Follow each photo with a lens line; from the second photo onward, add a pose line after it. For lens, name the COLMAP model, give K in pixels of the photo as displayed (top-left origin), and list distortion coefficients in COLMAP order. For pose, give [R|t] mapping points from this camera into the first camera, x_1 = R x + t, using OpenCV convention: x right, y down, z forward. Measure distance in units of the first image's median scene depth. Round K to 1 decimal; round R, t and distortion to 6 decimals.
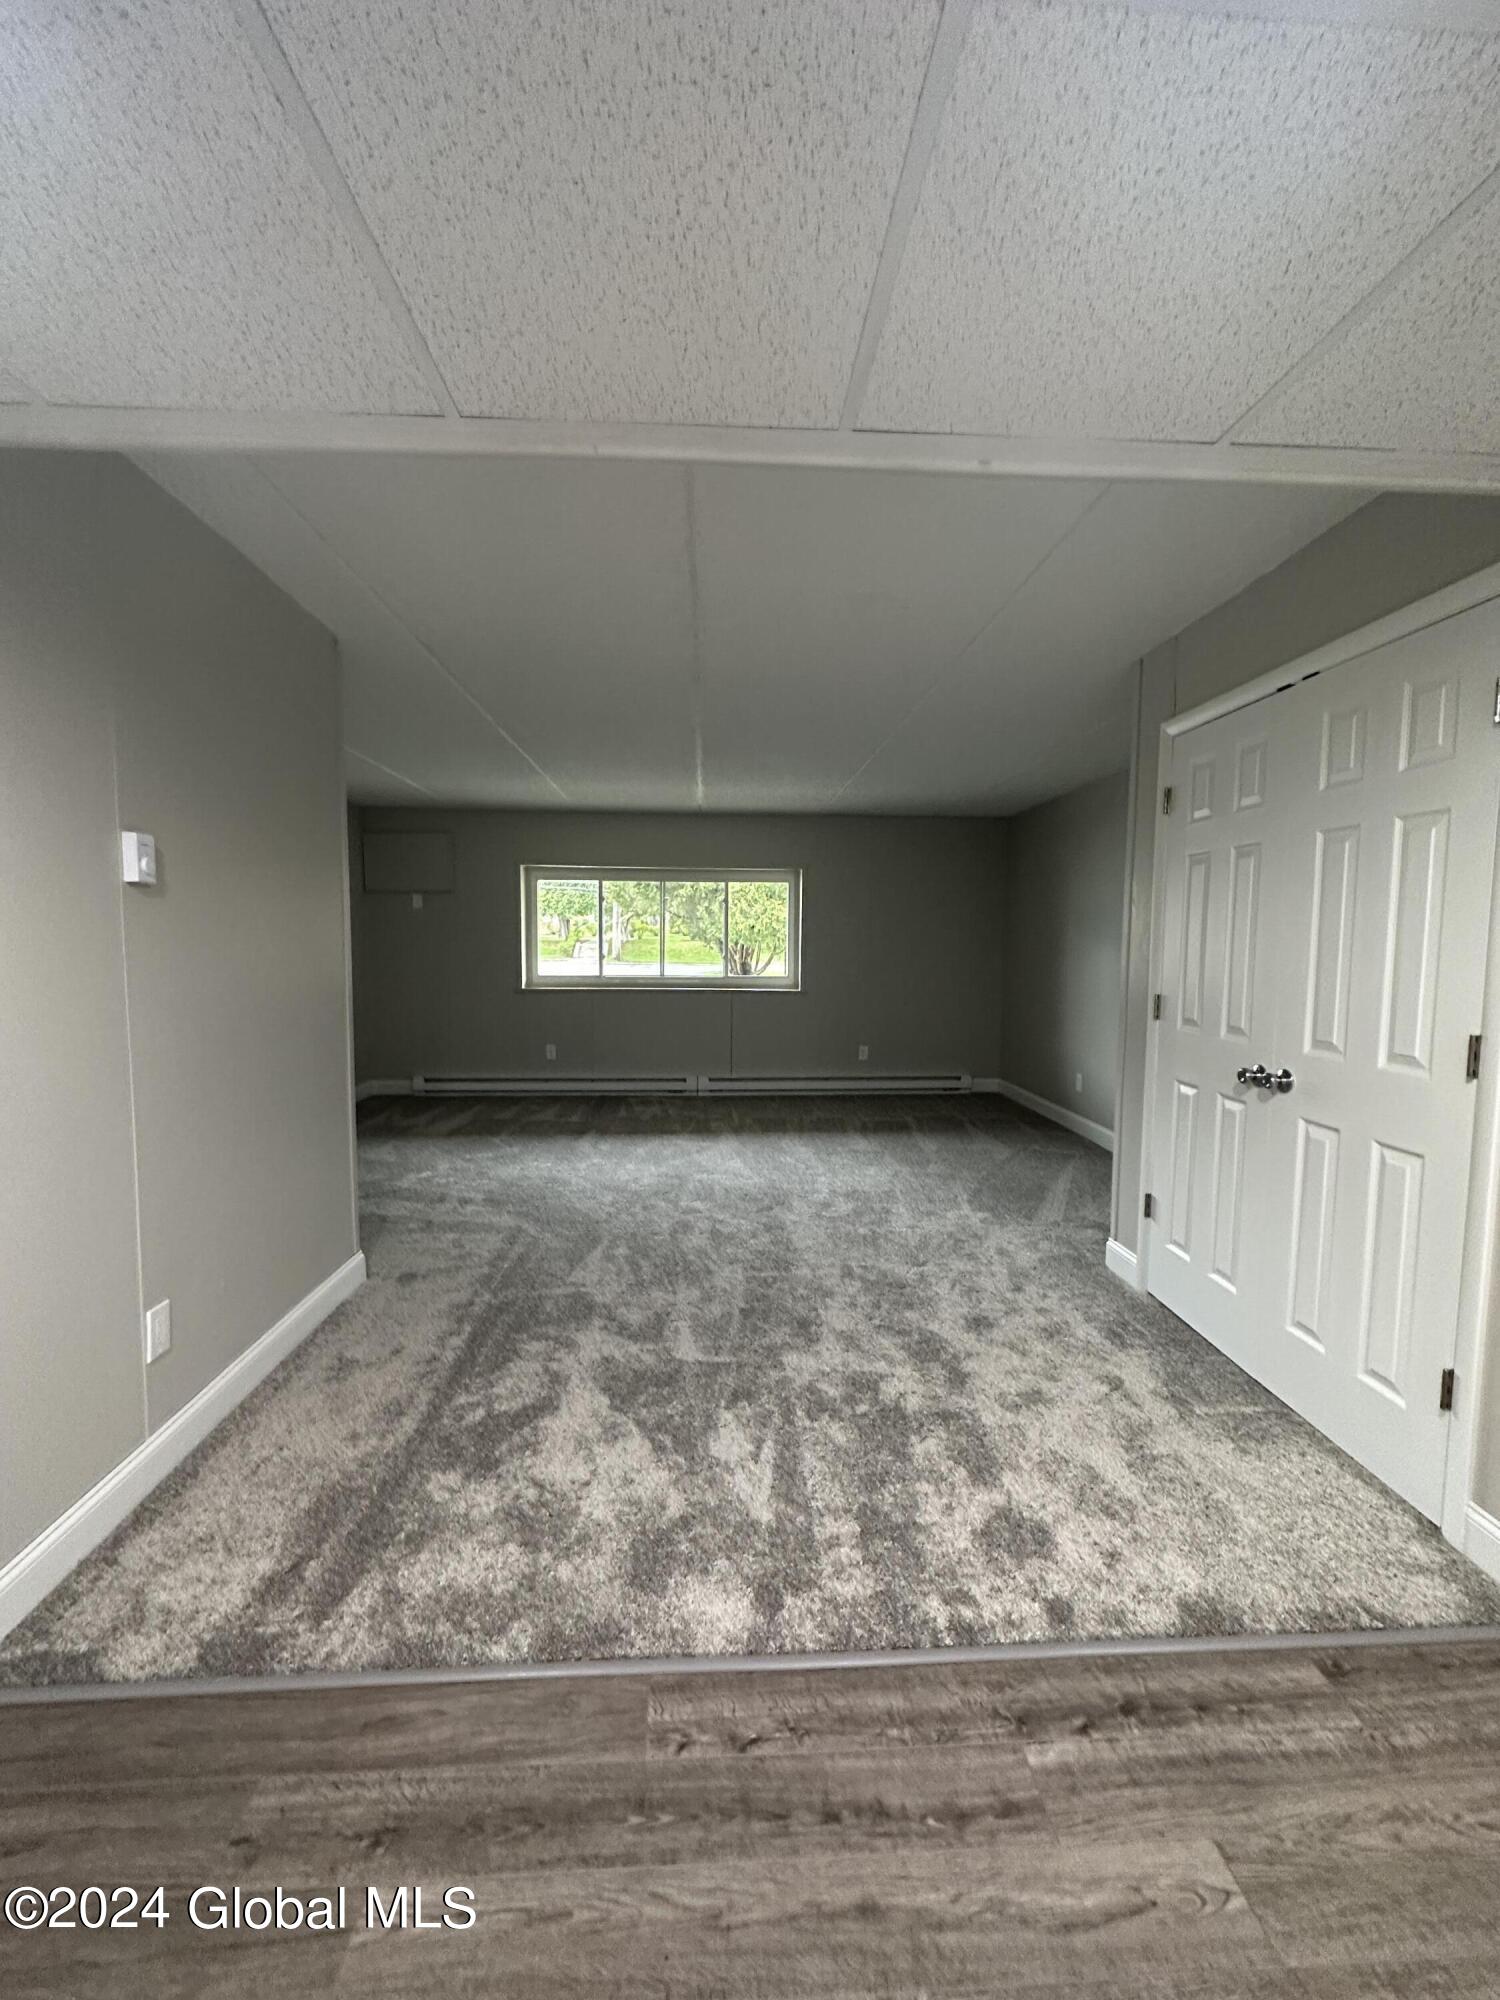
lens RADIAL K [[796.1, 0, 750.0], [0, 796.1, 1000.0], [0, 0, 1]] dist [-0.002001, 0.000013]
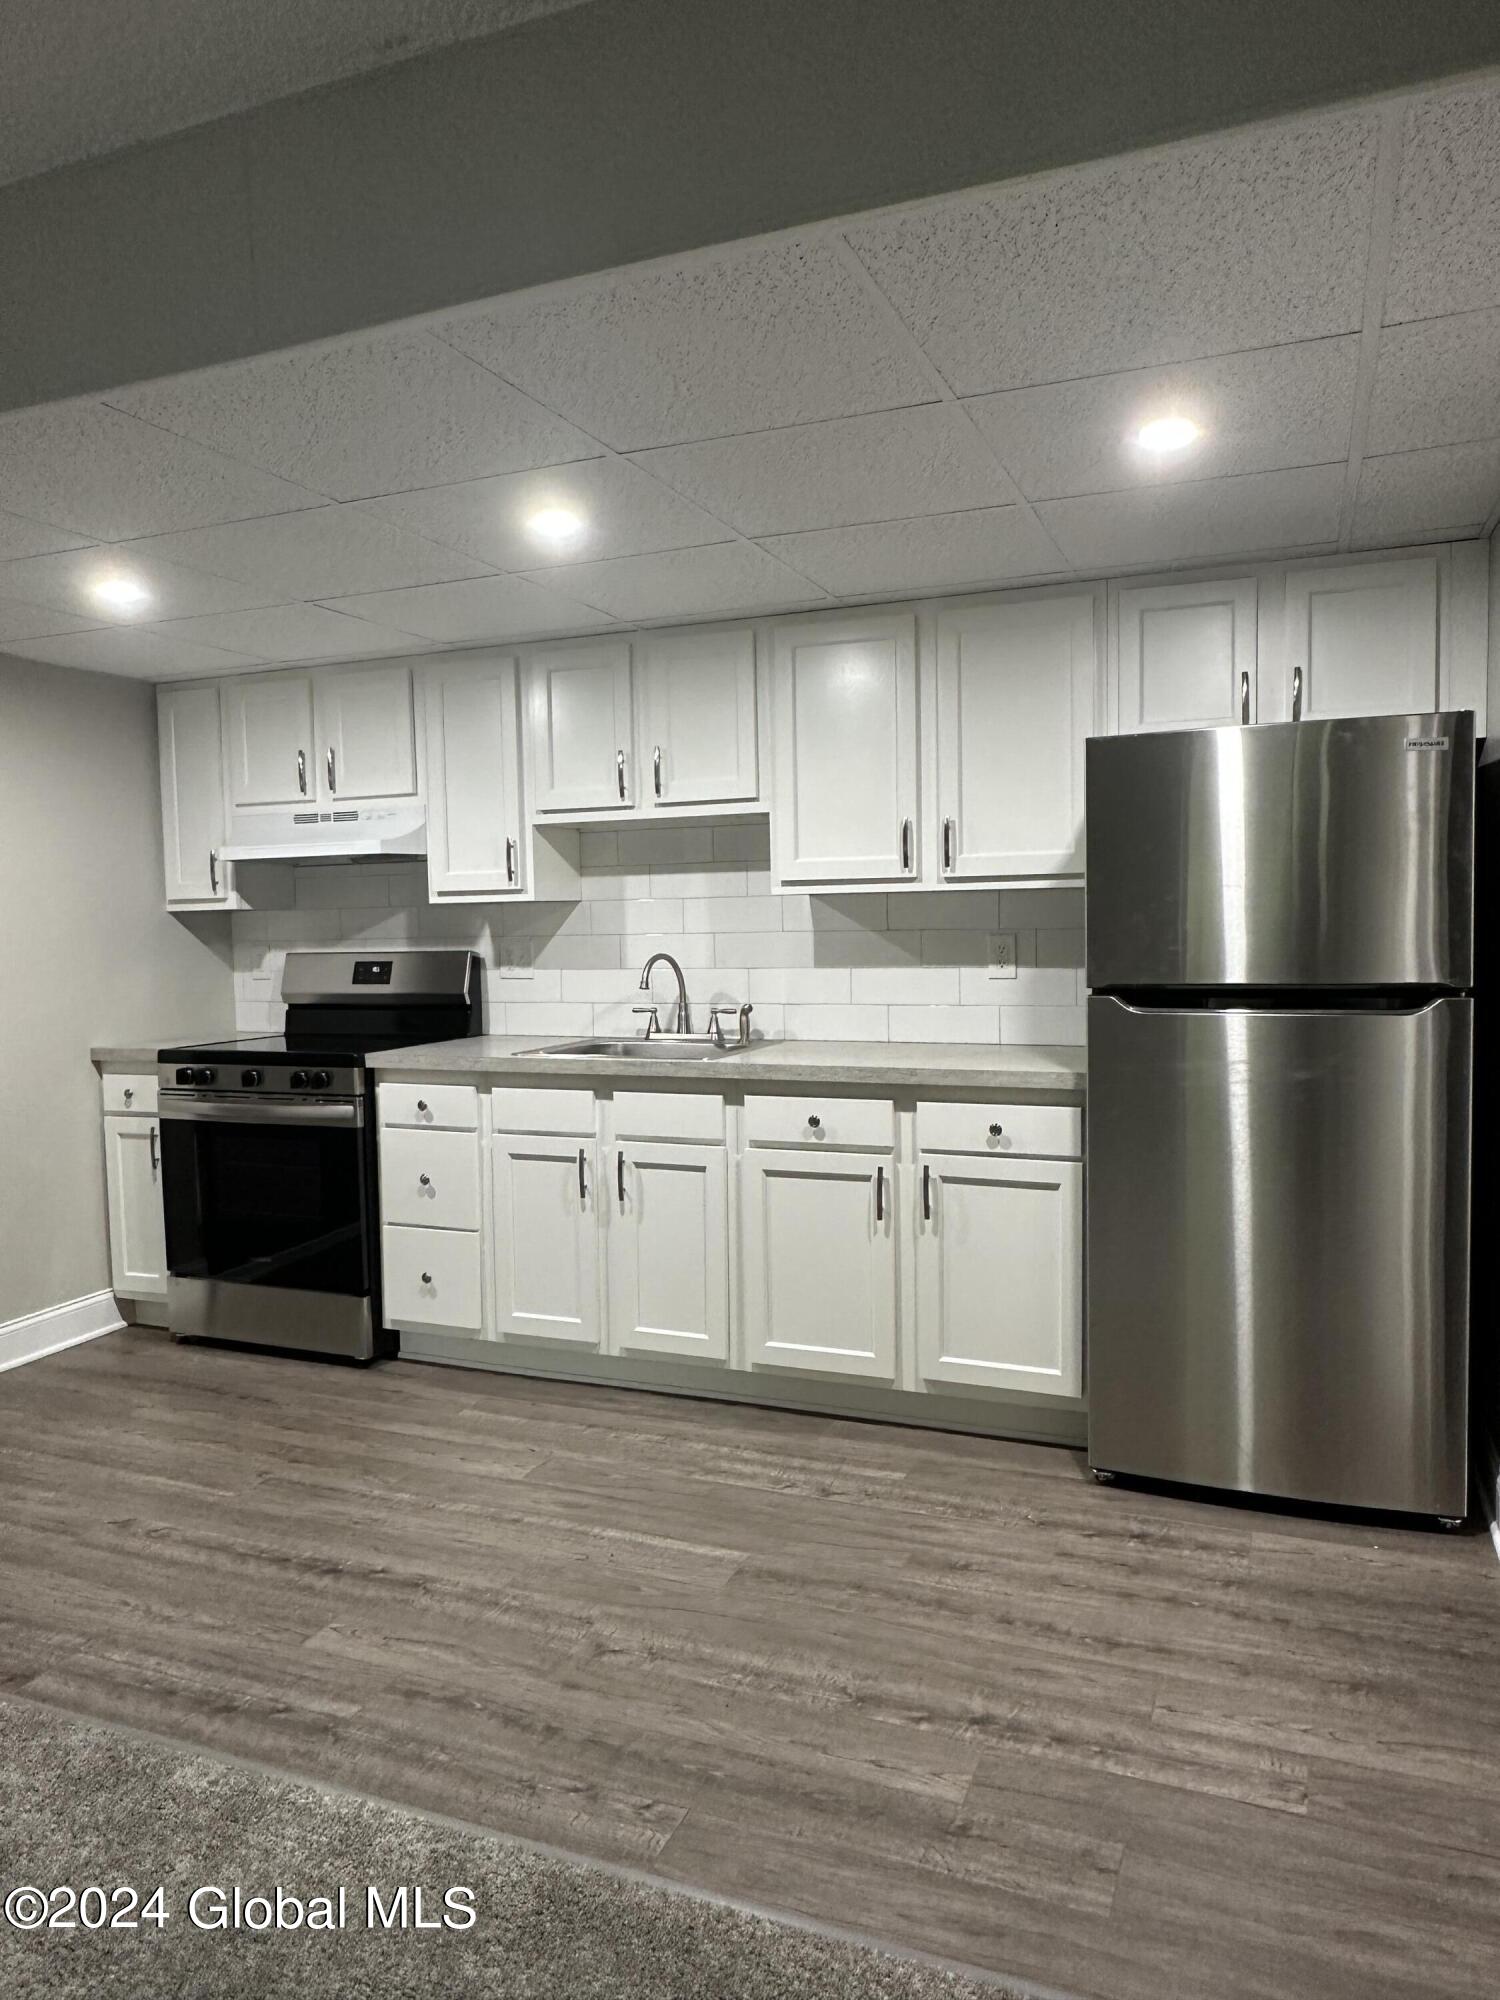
lens RADIAL K [[1358.0, 0, 738.4], [0, 1358.0, 998.9], [0, 0, 1]] dist [0.000038, -0.000470]
pose [[-0.900879, -0.015204, 0.433803, -0.474640], [0.049885, 0.989138, 0.138263, -0.095253], [-0.431193, 0.146198, -0.890336, 1.252585]]
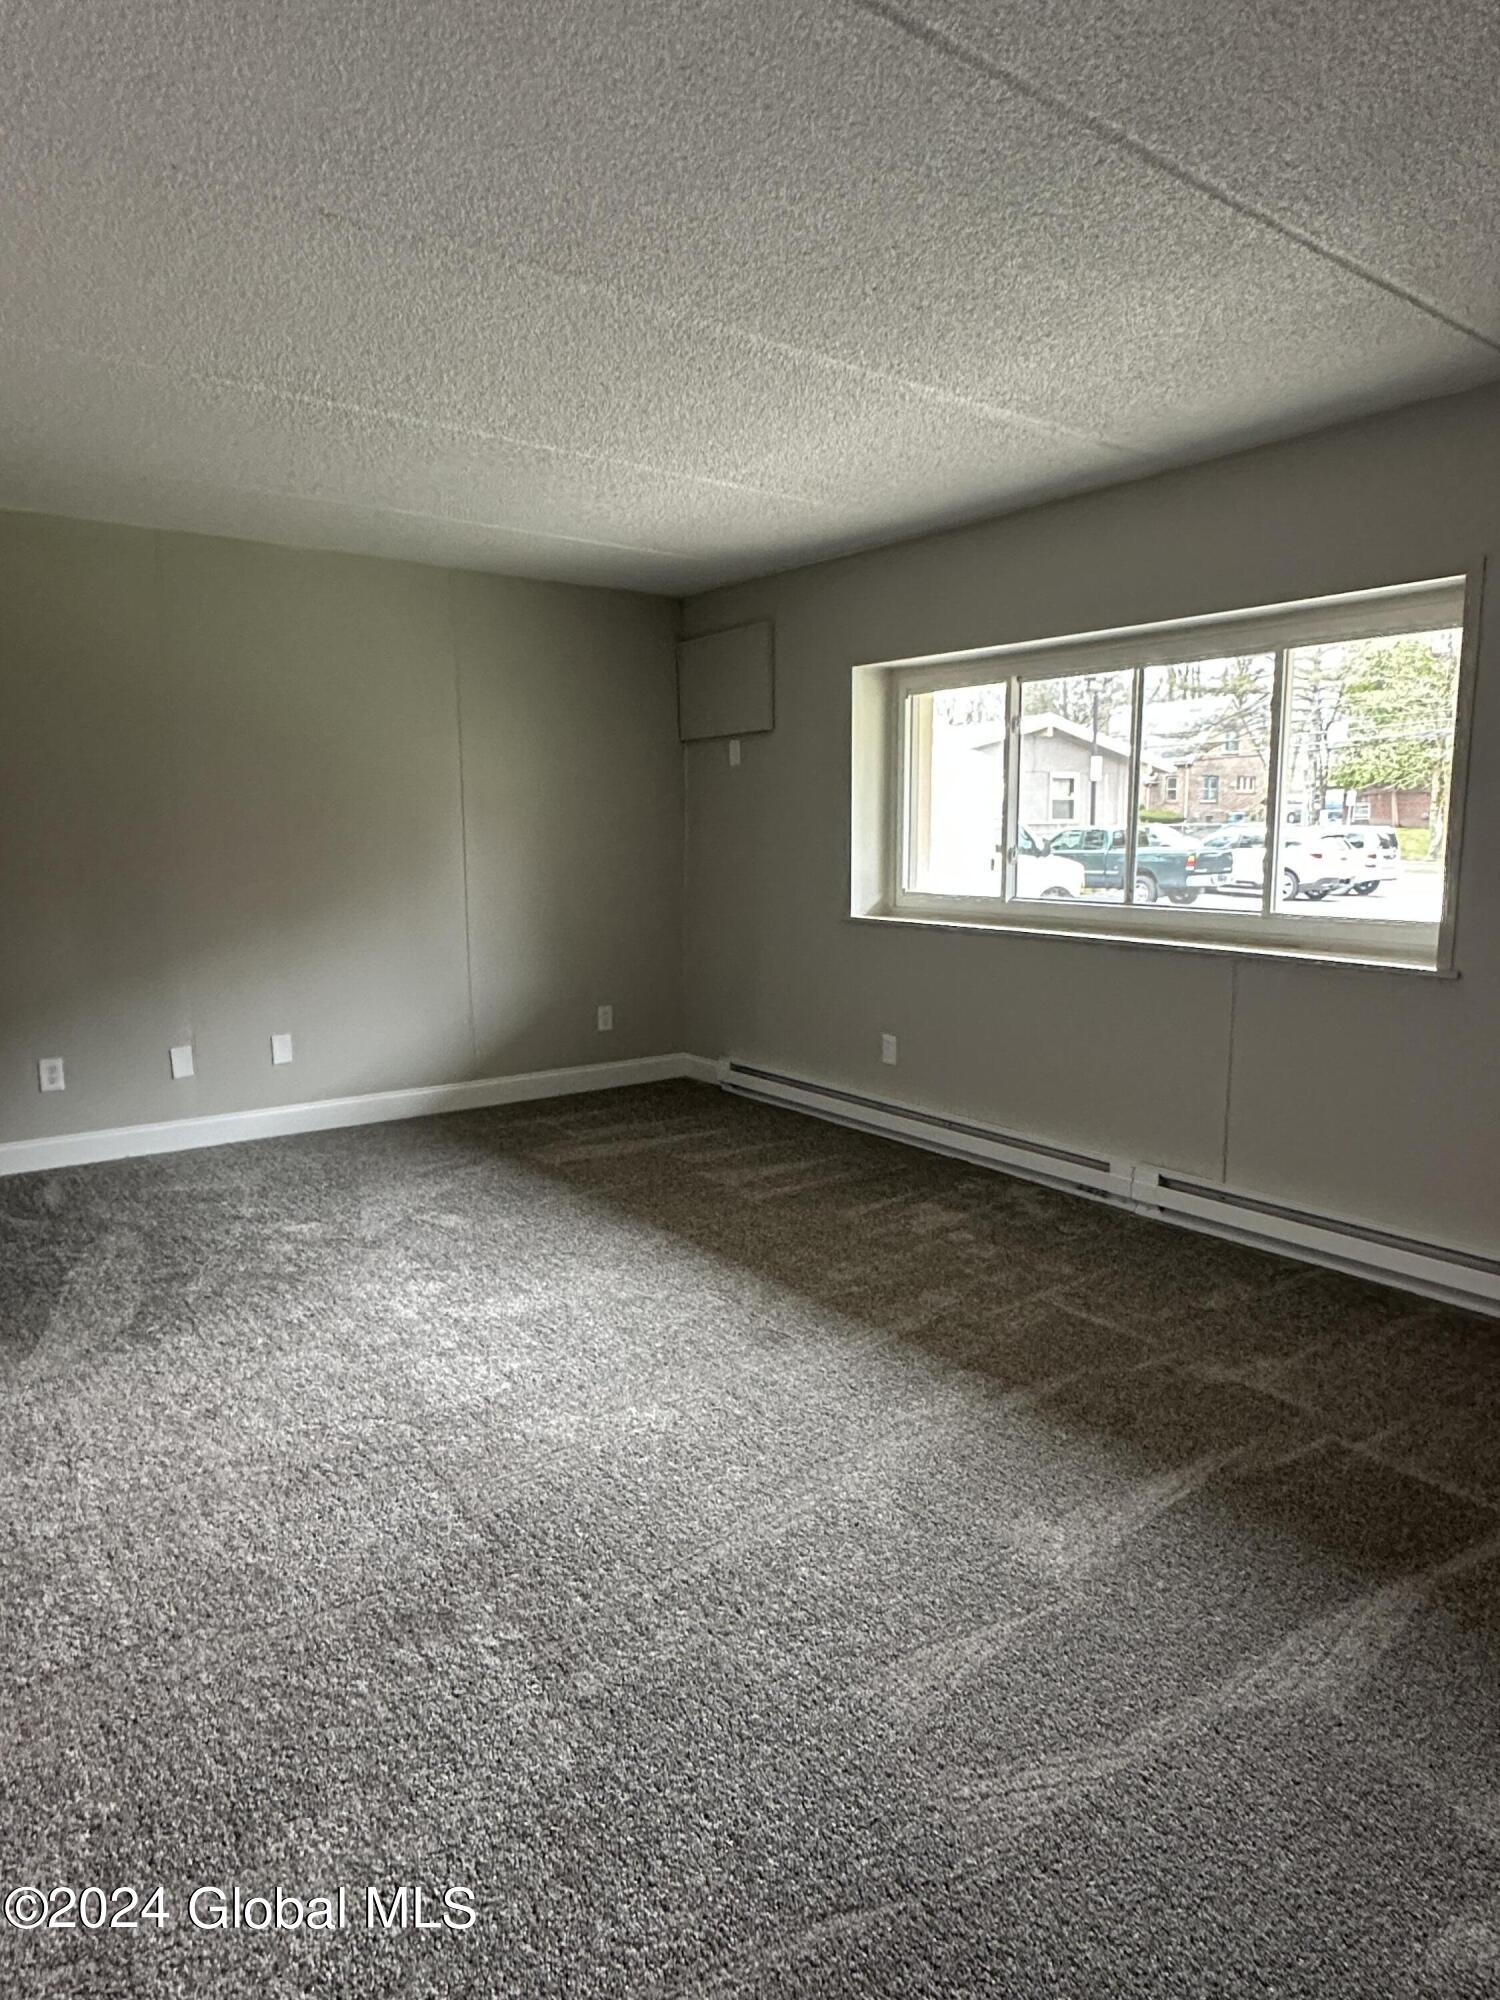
lens RADIAL K [[1217.0, 0, 750.0], [0, 1217.0, 1000.0], [0, 0, 1]] dist [-0.000372, -0.000198]
pose [[0.555363, 0.109295, -0.824394, 0.954723], [-0.057690, 0.994001, 0.092917, -0.090528], [0.829604, -0.004044, 0.558337, 1.547878]]
